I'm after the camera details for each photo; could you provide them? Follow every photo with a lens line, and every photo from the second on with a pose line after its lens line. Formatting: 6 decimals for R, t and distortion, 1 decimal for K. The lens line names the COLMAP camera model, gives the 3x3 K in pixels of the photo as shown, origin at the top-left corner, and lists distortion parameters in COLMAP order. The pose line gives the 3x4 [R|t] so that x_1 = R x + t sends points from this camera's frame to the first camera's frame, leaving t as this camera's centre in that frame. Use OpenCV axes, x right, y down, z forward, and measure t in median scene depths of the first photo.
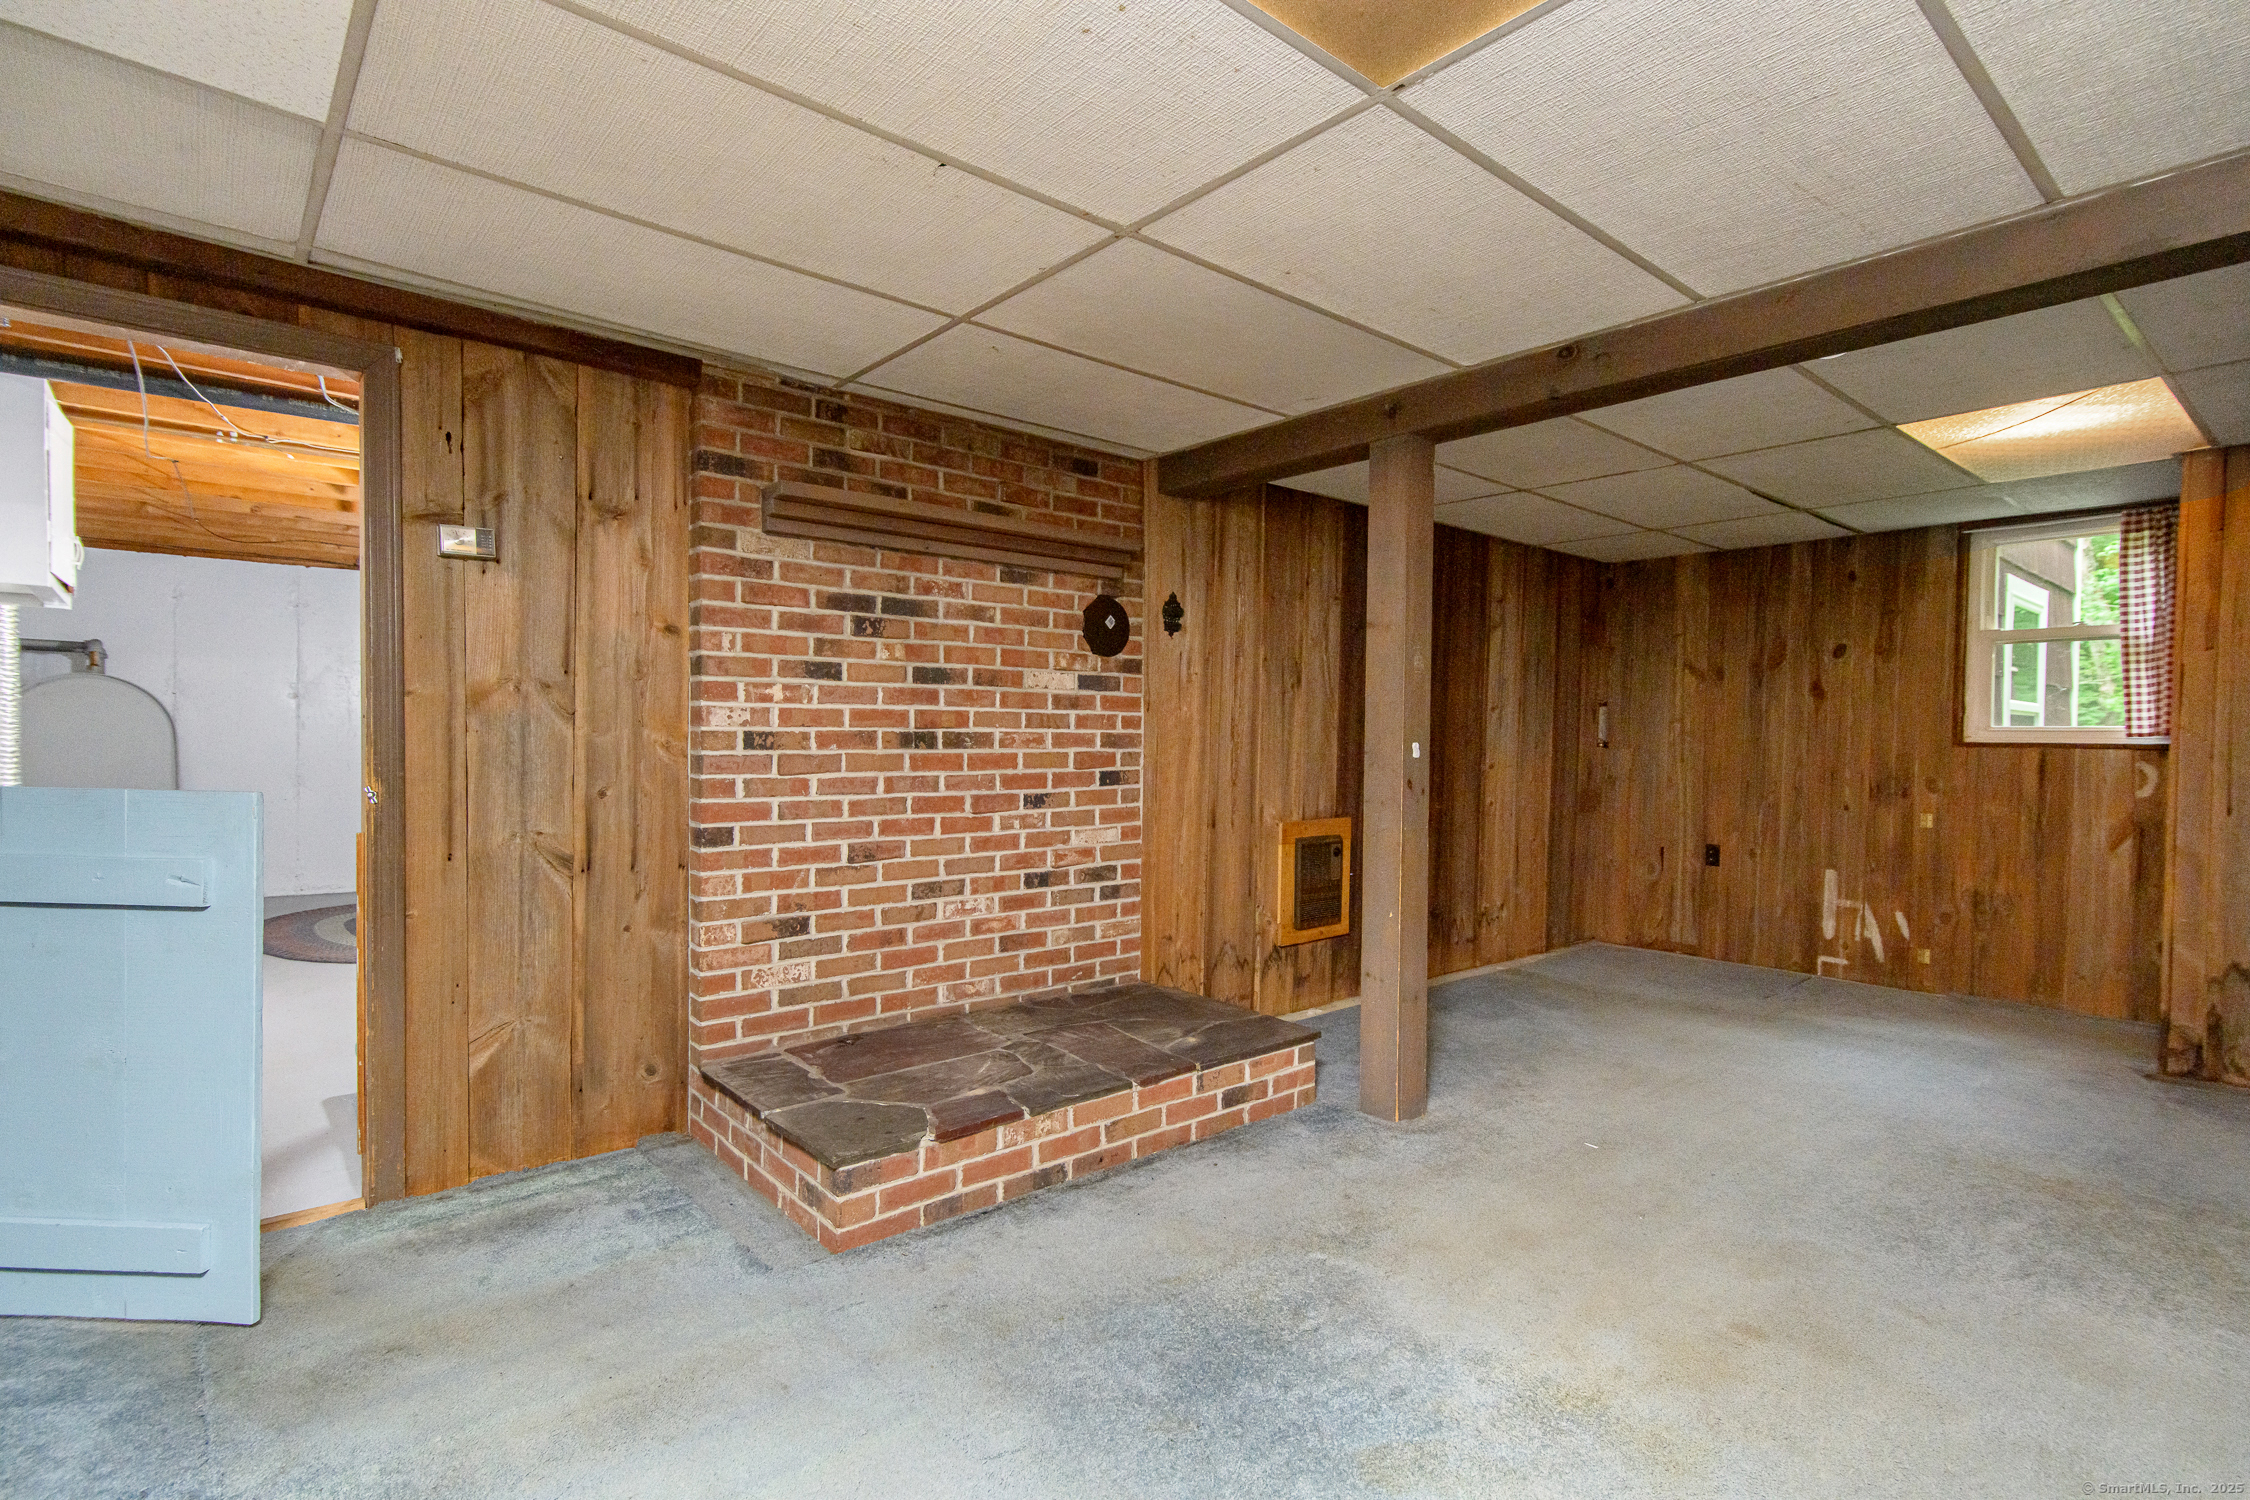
lens RADIAL K [[1092.2, 0, 1116.7], [0, 1092.2, 749.9], [0, 0, 1]] dist [0.016286, 0.000308]
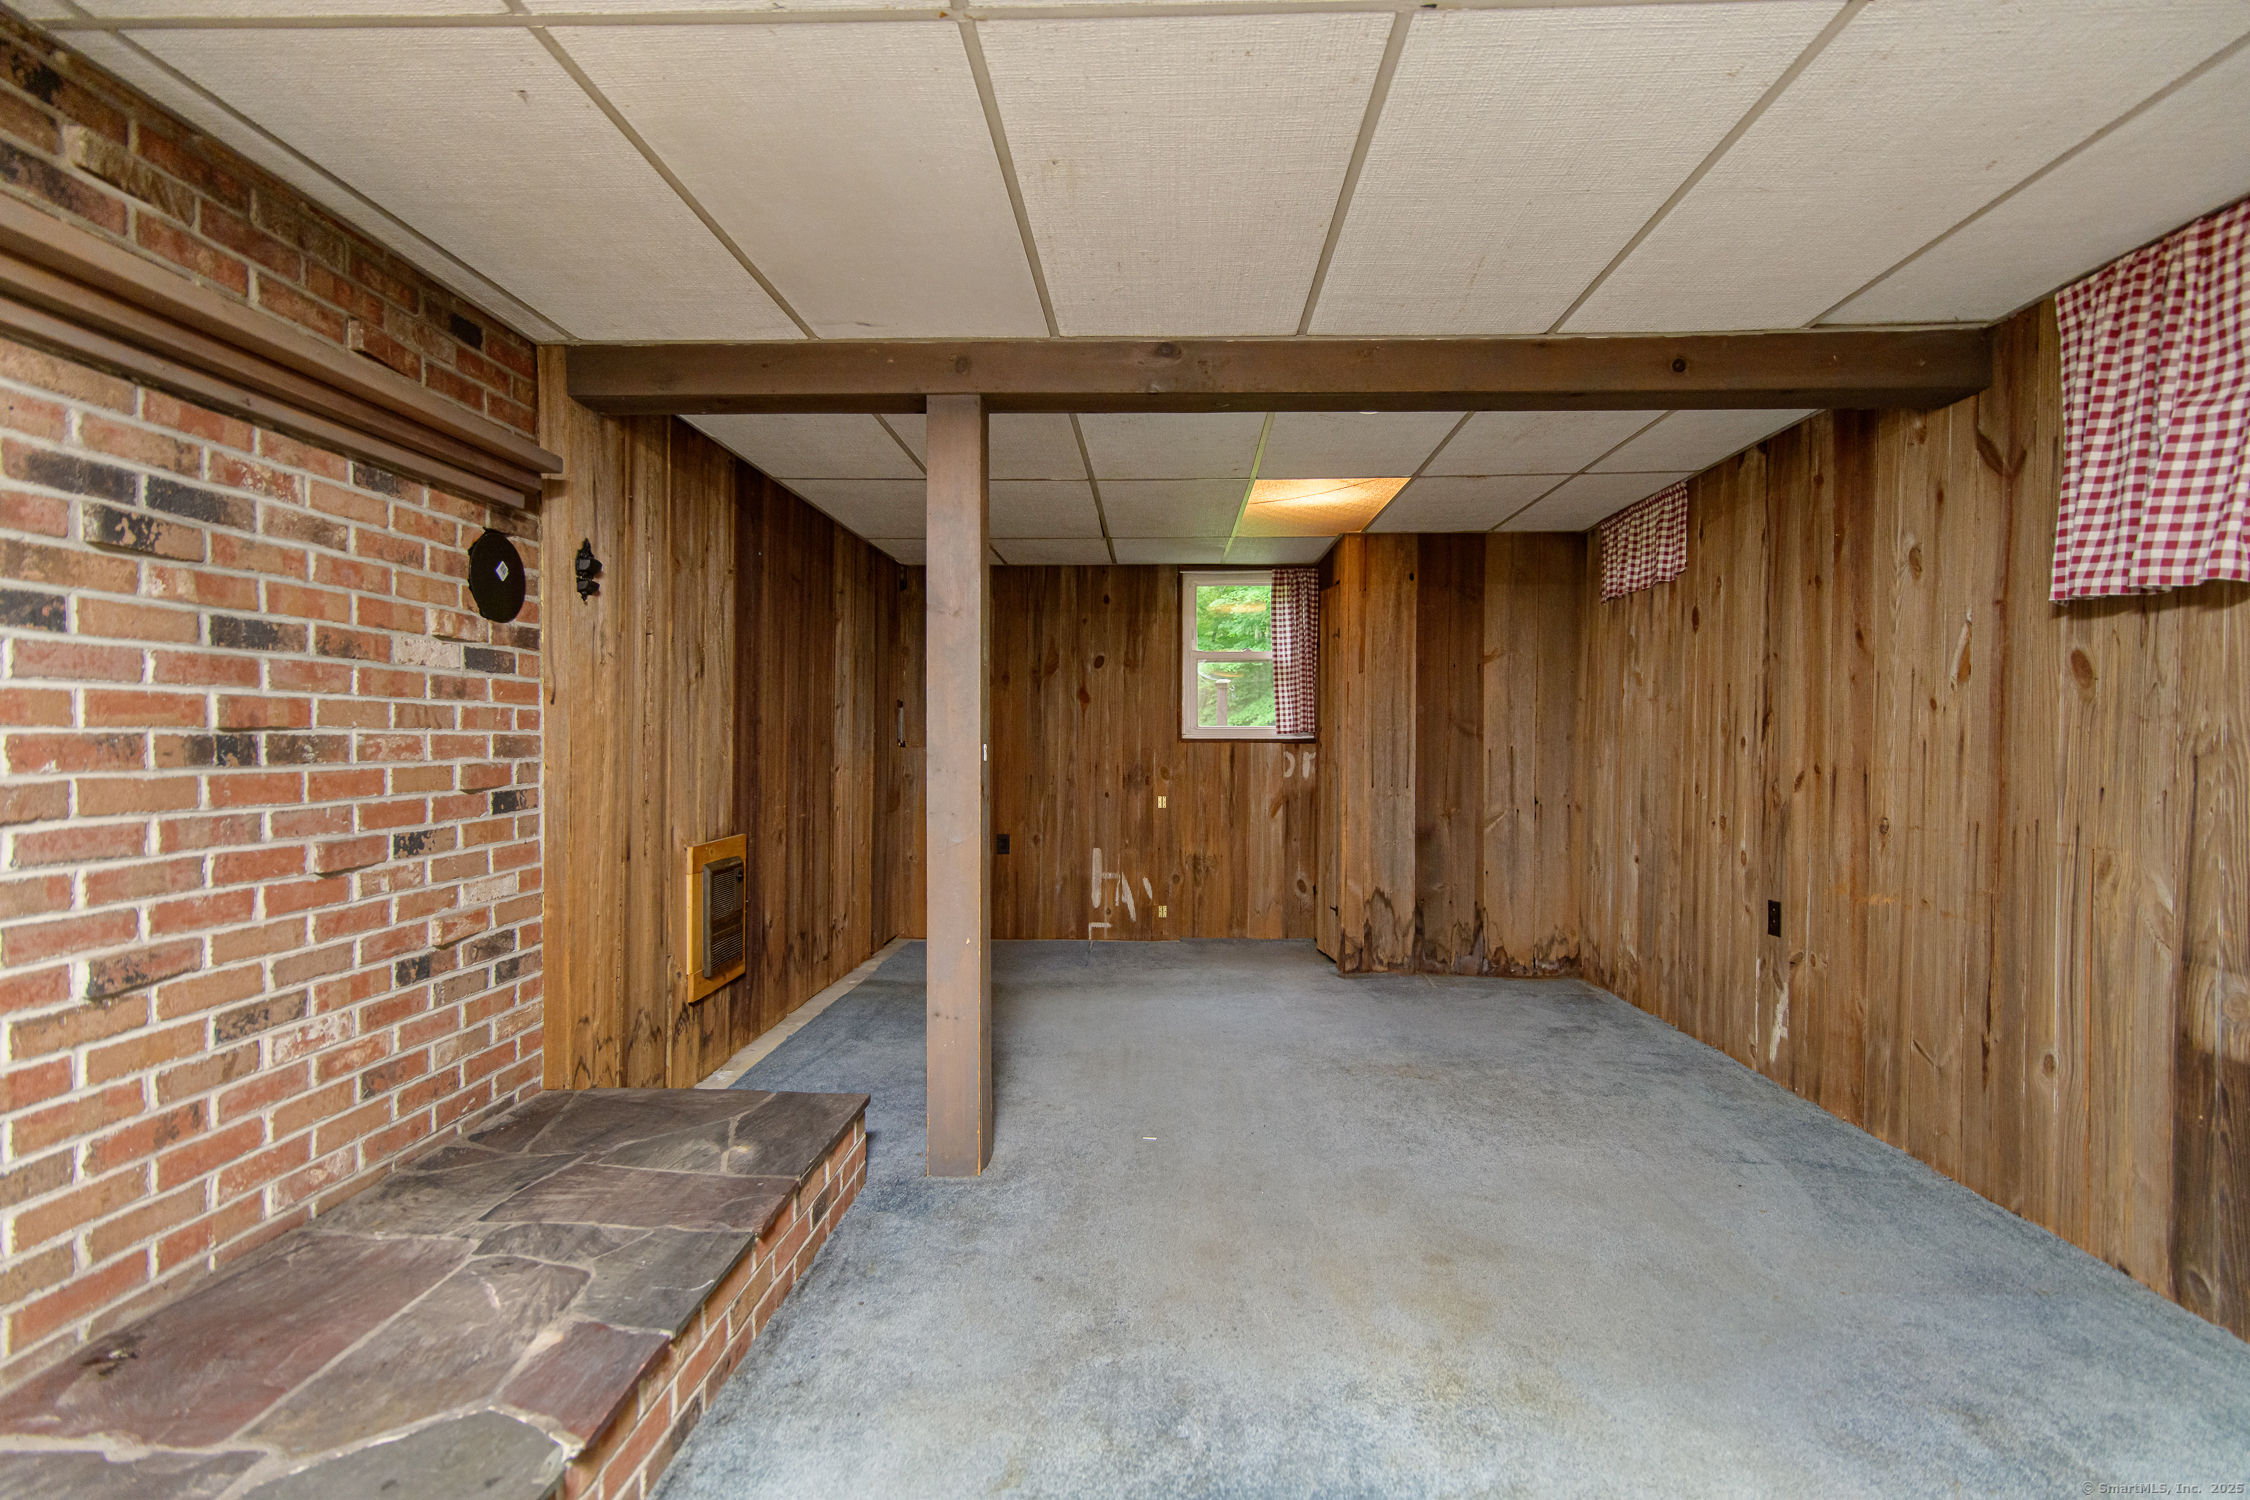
lens RADIAL K [[1092.2, 0, 1128.5], [0, 1092.2, 752.8], [0, 0, 1]] dist [0.016286, 0.000308]
pose [[0.670822, -0.018063, 0.741398, -0.271701], [0.015561, 0.999826, 0.010279, -0.006152], [-0.741455, 0.004642, 0.670987, 0.277924]]
